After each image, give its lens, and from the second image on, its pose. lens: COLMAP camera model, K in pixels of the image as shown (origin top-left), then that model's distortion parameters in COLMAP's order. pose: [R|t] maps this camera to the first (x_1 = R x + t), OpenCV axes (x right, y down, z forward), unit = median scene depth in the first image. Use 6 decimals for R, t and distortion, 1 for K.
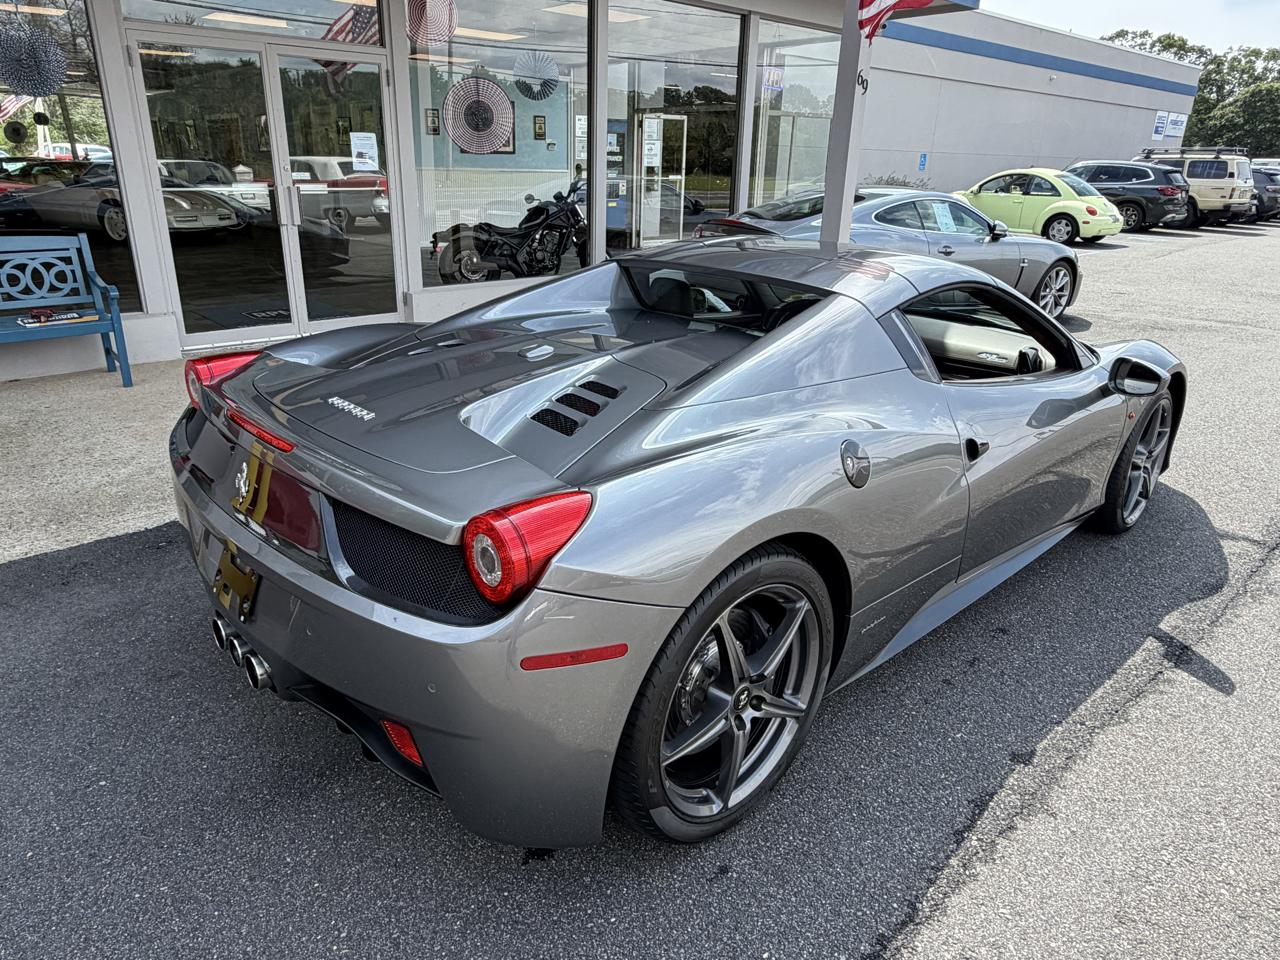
lens RADIAL K [[852.6, 0, 618.3], [0, 852.6, 481.4], [0, 0, 1]] dist [-0.001155, 0.004351]
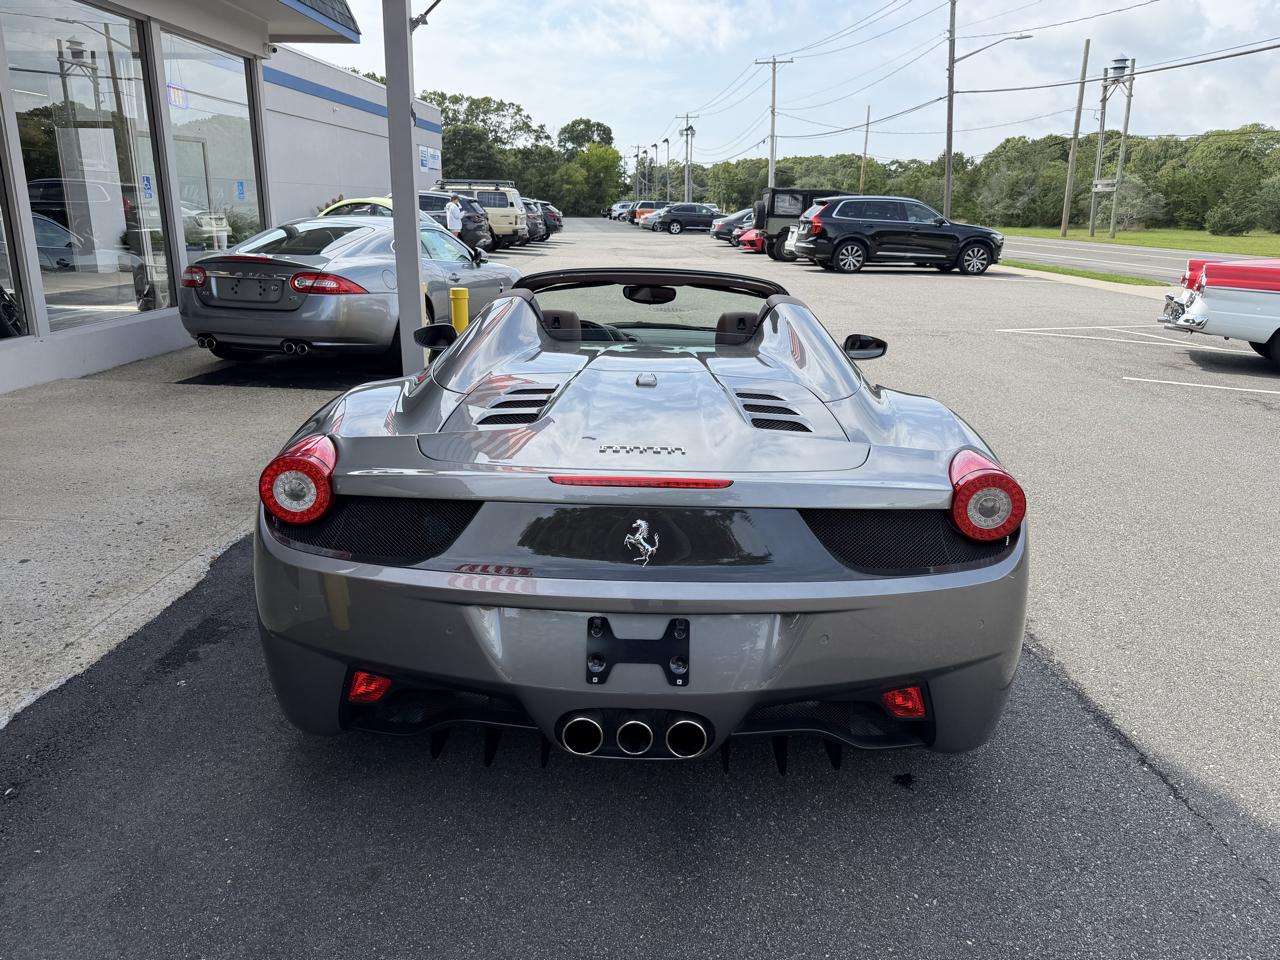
lens RADIAL K [[913.7, 0, 659.1], [0, 913.7, 478.9], [0, 0, 1]] dist [0.032343, -0.044860]
pose [[0.680982, -0.212606, 0.700759, -0.741443], [0.250662, 0.966796, 0.049733, -0.070274], [-0.688065, 0.141786, 0.711663, 0.191011]]
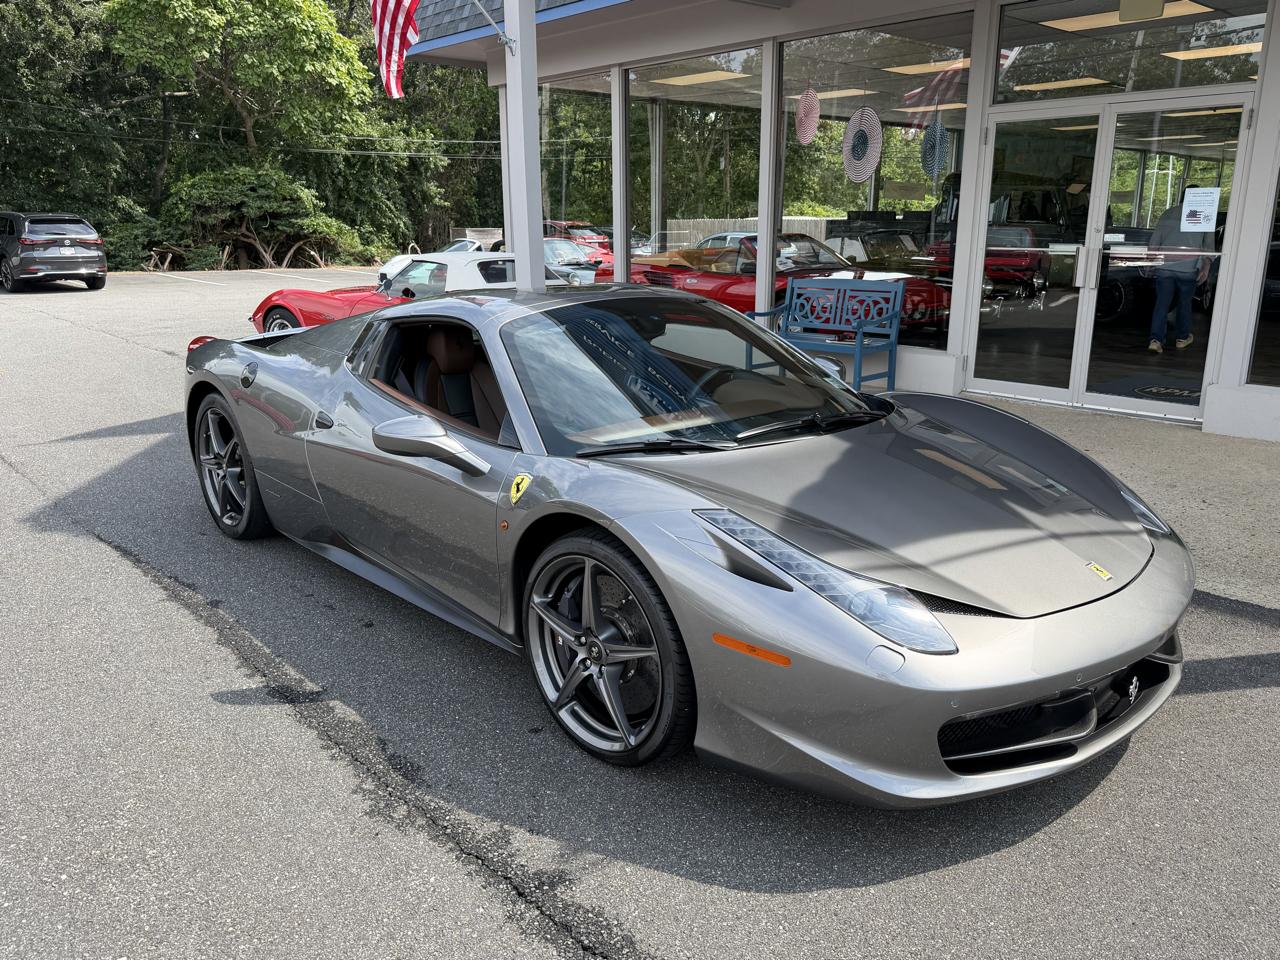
lens RADIAL K [[972.0, 0, 635.1], [0, 972.0, 498.5], [0, 0, 1]] dist [0.059061, -0.082207]
pose [[-0.009894, 0.255762, -0.966689, 1.642533], [-0.351083, 0.904304, 0.242850, -0.403148], [0.936292, 0.341791, 0.080847, 1.182141]]
